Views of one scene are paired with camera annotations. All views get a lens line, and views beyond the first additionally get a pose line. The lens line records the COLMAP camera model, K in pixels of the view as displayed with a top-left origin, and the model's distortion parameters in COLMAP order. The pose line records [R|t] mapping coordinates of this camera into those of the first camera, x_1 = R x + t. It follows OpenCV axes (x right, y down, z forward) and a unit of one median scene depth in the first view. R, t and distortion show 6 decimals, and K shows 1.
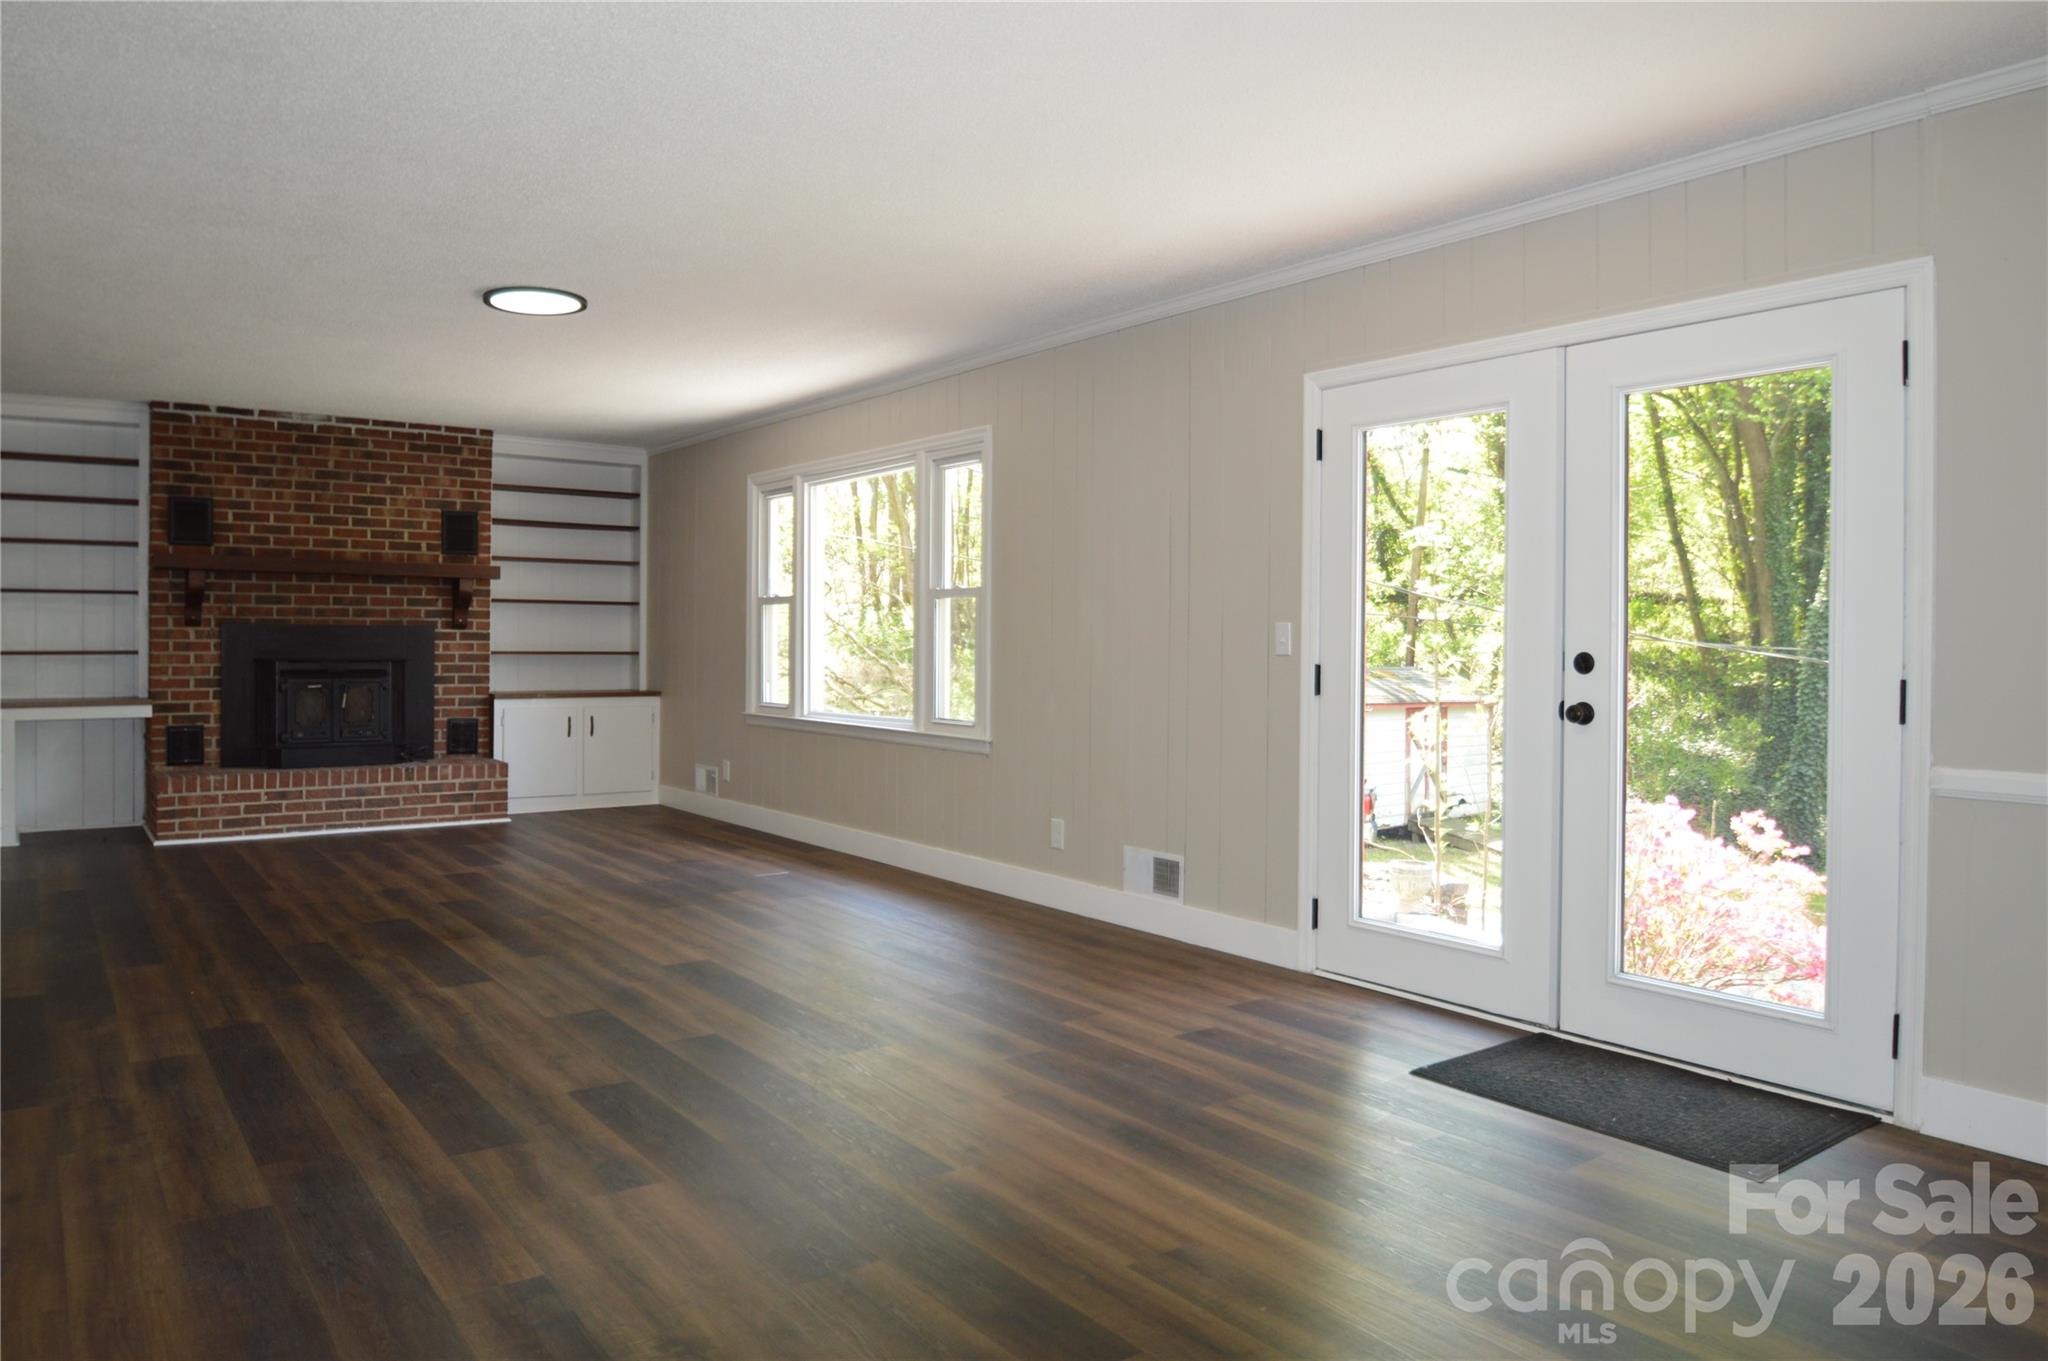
lens RADIAL K [[1358.0, 0, 970.3], [0, 1358.0, 679.4], [0, 0, 1]] dist [-0.035805, -0.001478]
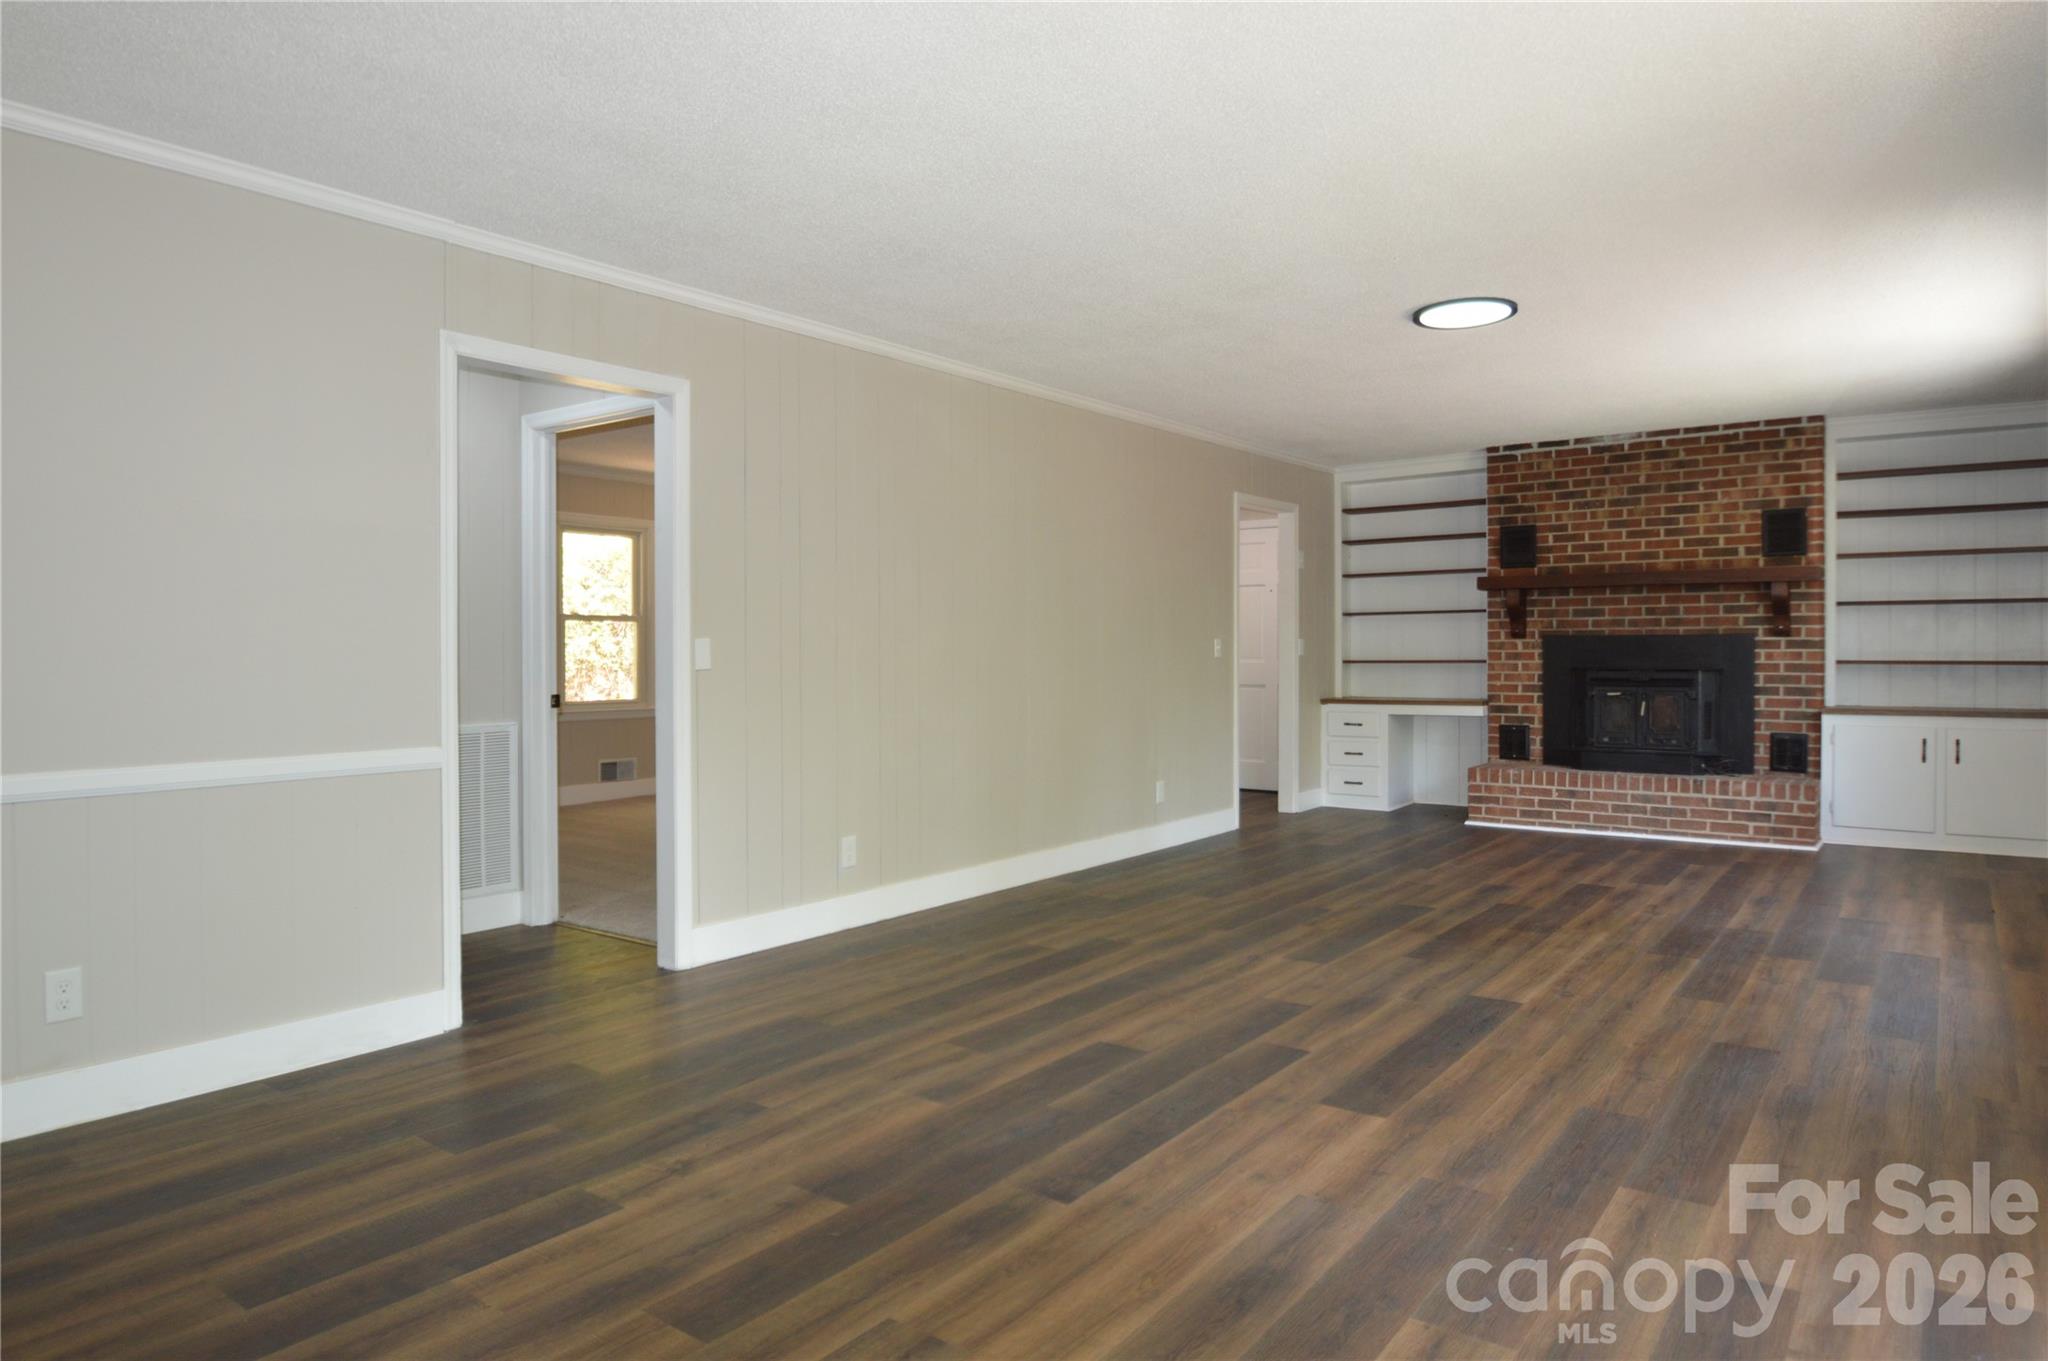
lens RADIAL K [[1275.9, 0, 1024.0], [0, 1275.9, 680.5], [0, 0, 1]] dist [-0.027884, -0.000650]
pose [[0.299108, 0.014780, -0.954105, 0.314873], [-0.018957, 0.999775, 0.009544, -0.005902], [0.954031, 0.015233, 0.299321, 0.263251]]
